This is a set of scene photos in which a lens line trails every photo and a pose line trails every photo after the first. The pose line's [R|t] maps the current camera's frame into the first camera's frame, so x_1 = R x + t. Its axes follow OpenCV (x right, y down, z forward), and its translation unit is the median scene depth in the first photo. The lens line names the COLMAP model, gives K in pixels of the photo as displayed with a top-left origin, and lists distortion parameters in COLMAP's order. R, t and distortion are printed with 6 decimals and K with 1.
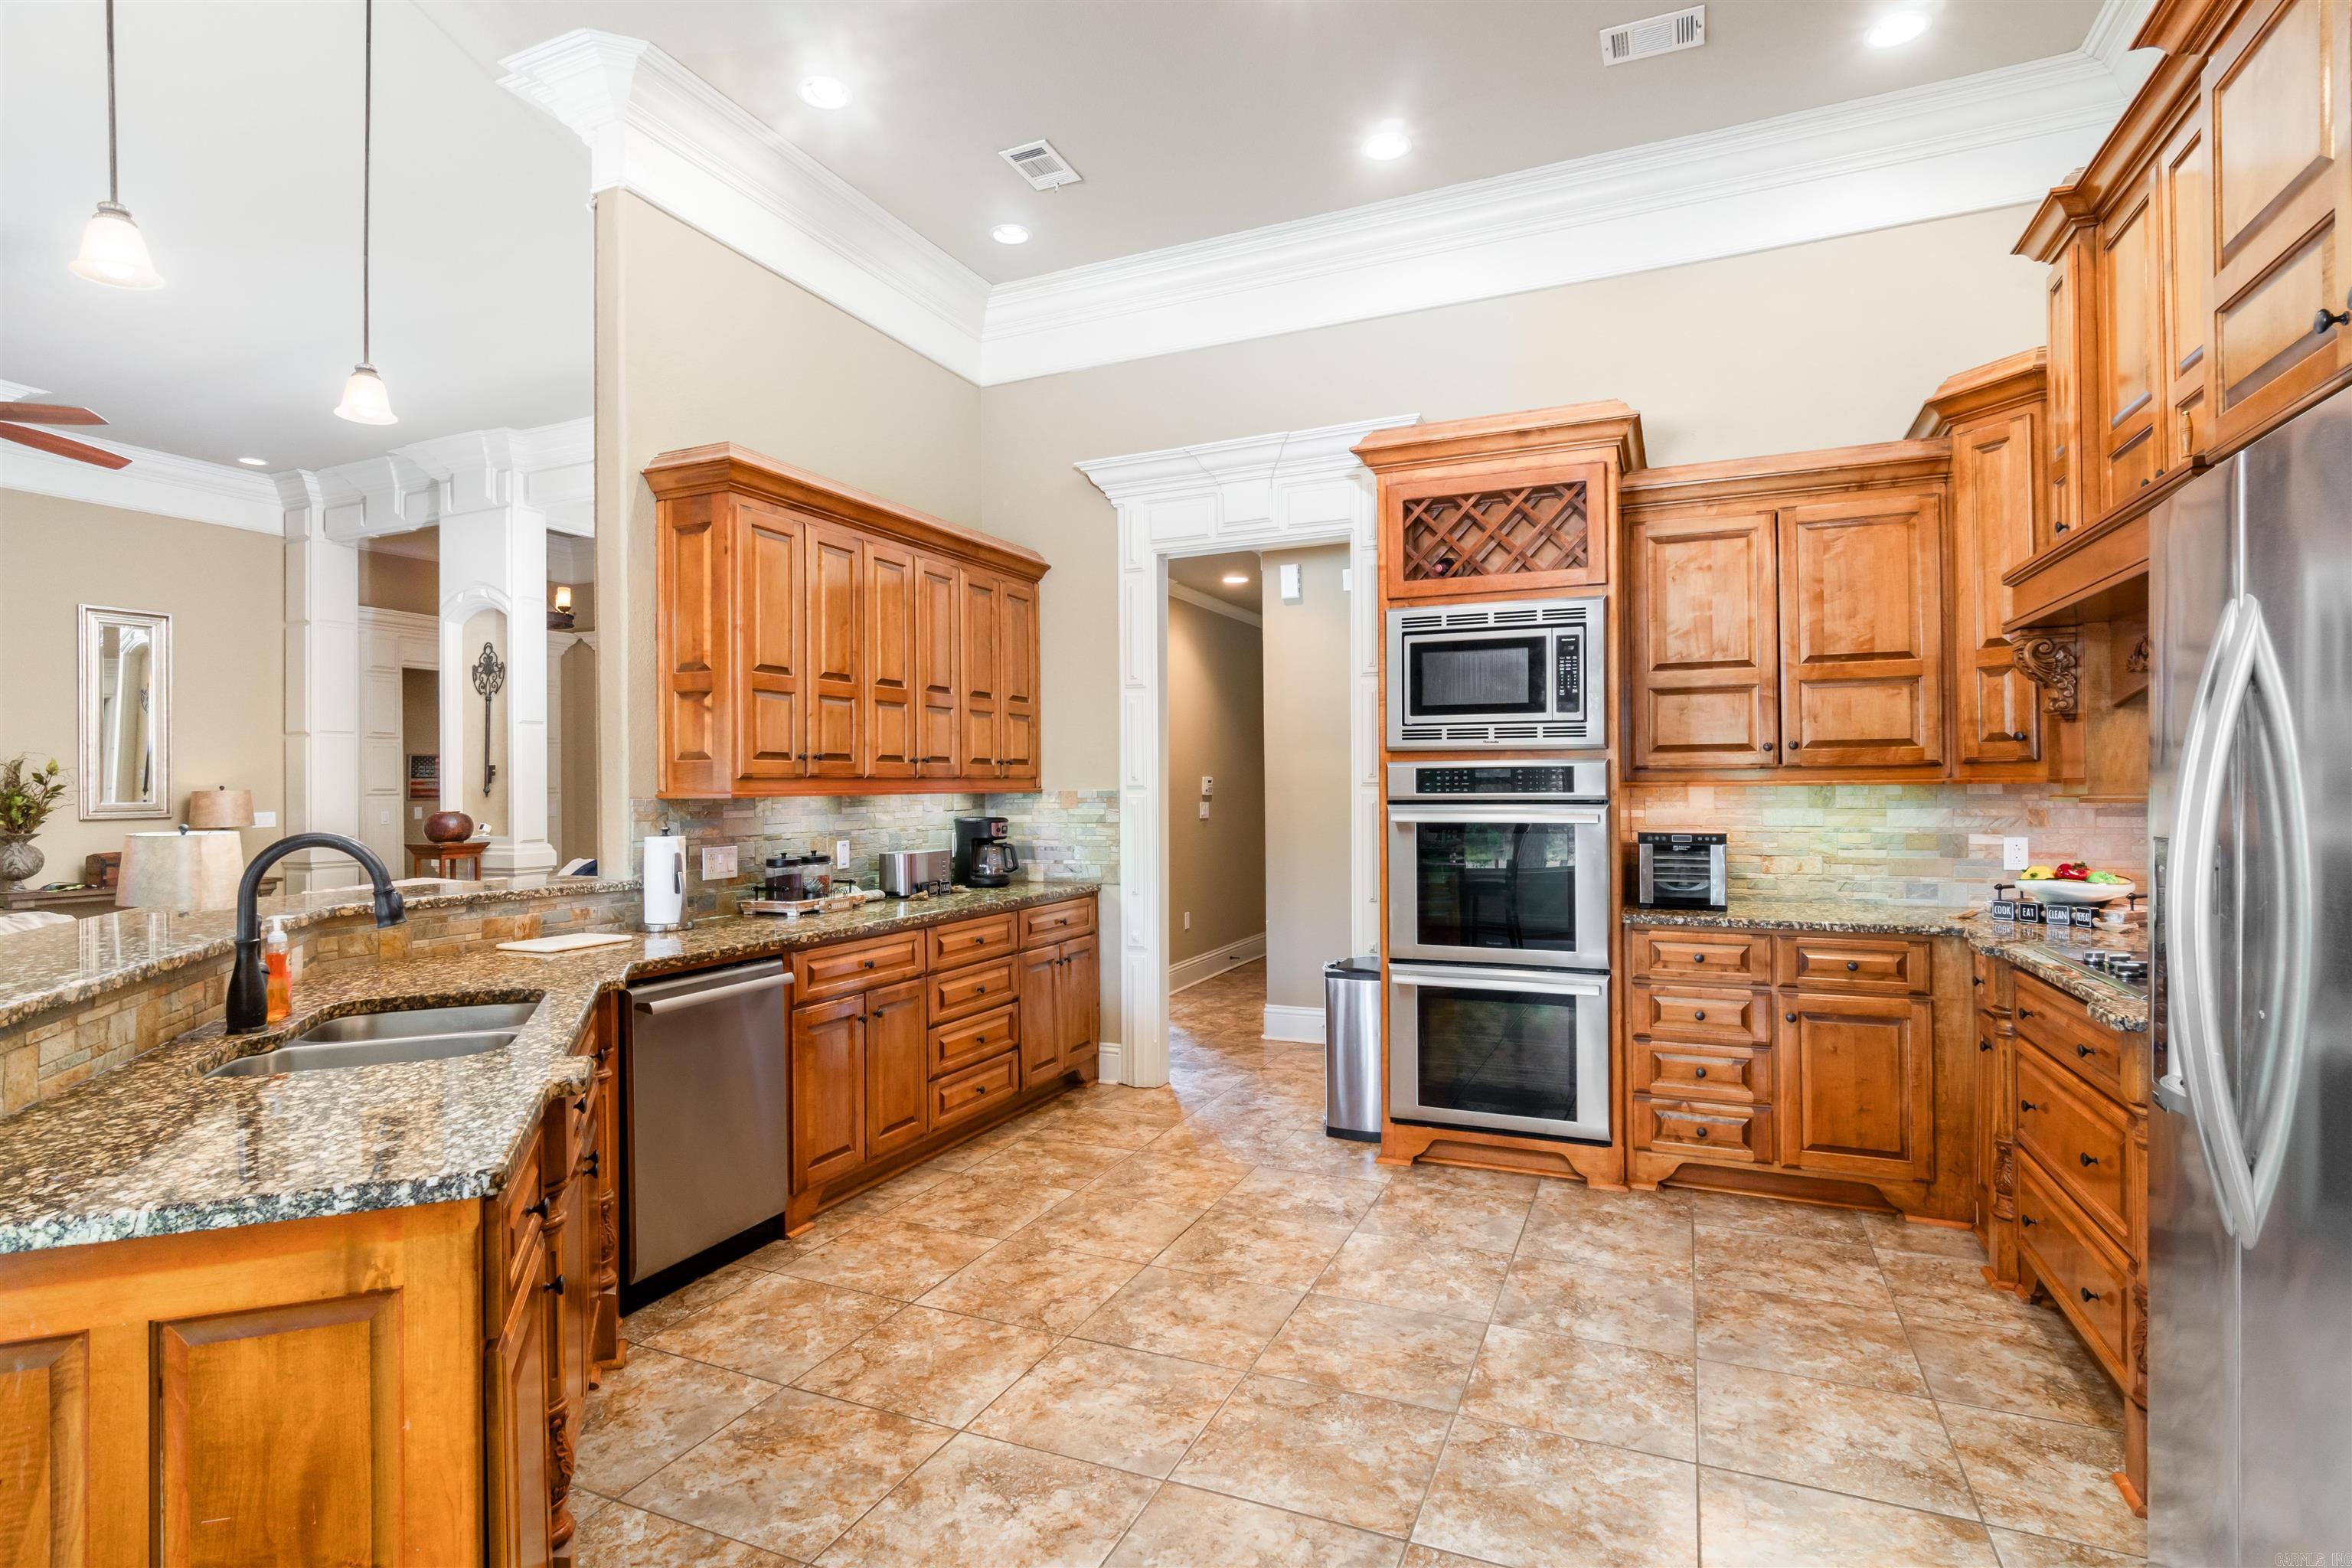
lens RADIAL K [[1159.3, 0, 1152.3], [0, 1159.3, 786.8], [0, 0, 1]] dist [-0.005873, 0.000670]
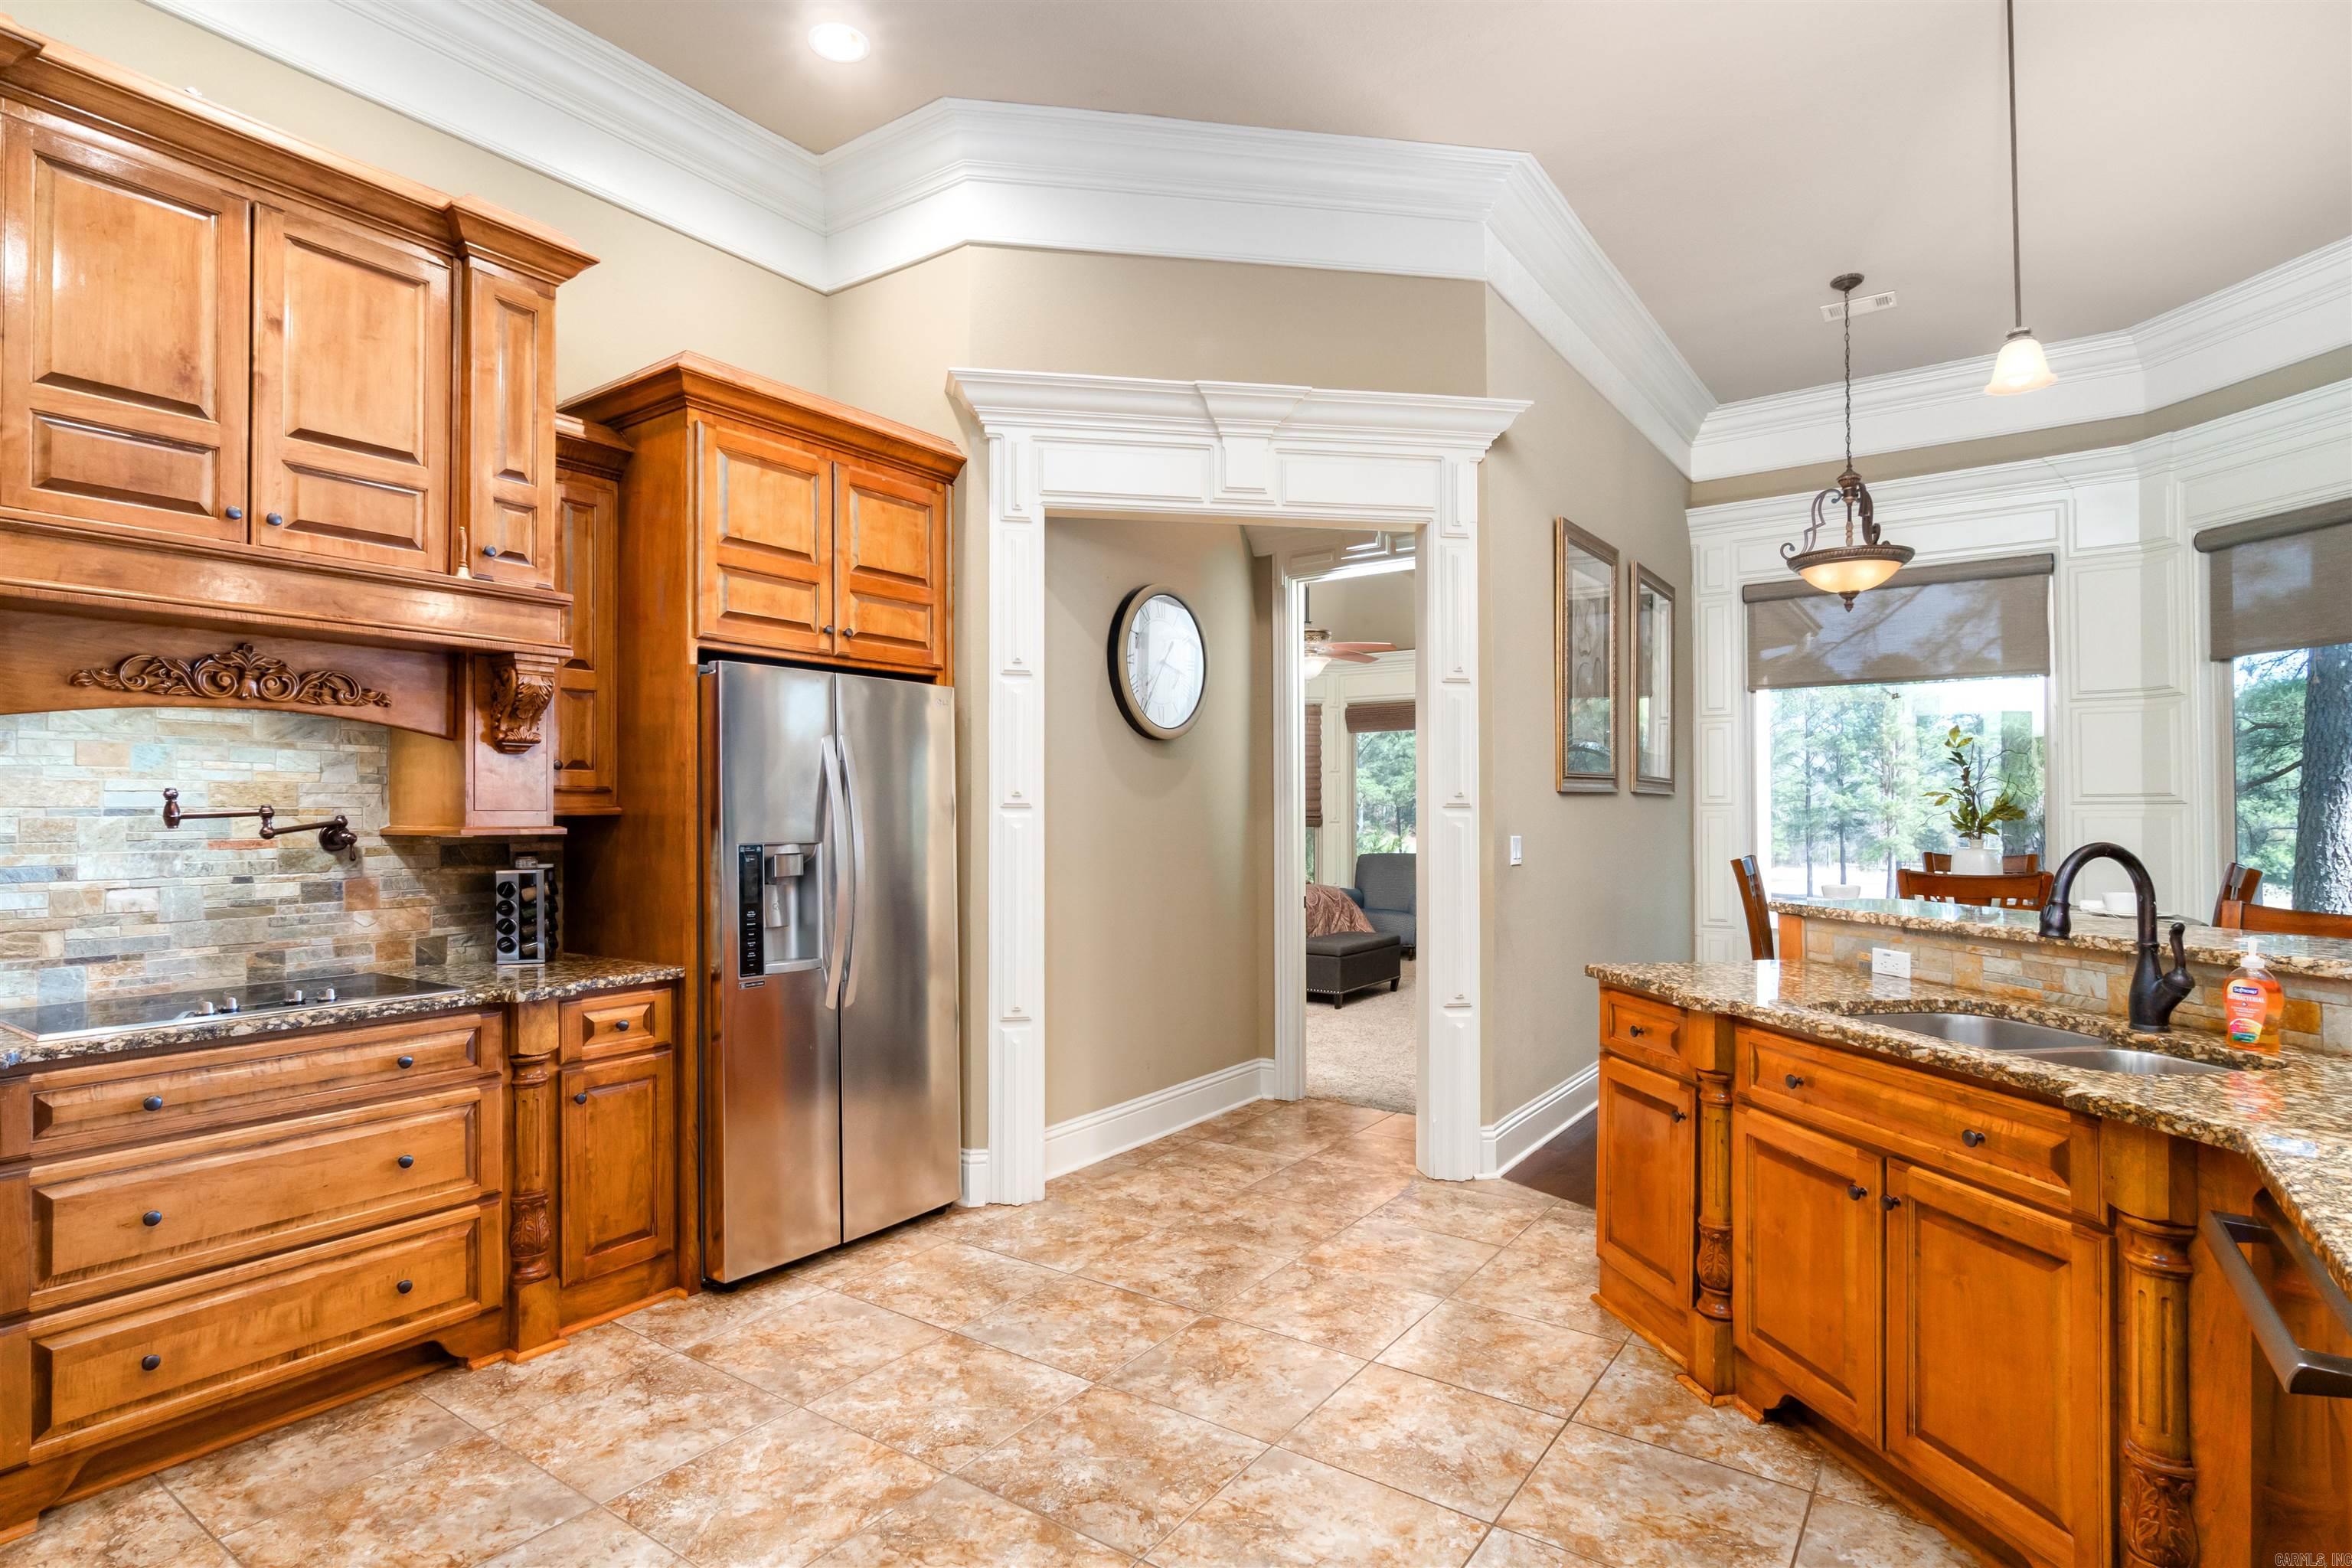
lens RADIAL K [[1197.0, 0, 1091.3], [0, 1197.0, 787.3], [0, 0, 1]] dist [-0.000727, 0.000302]
pose [[-0.970748, 0.016412, 0.239541, -0.055753], [0.010667, 0.999624, -0.025260, 0.003709], [-0.239866, -0.021966, -0.970558, 1.164342]]
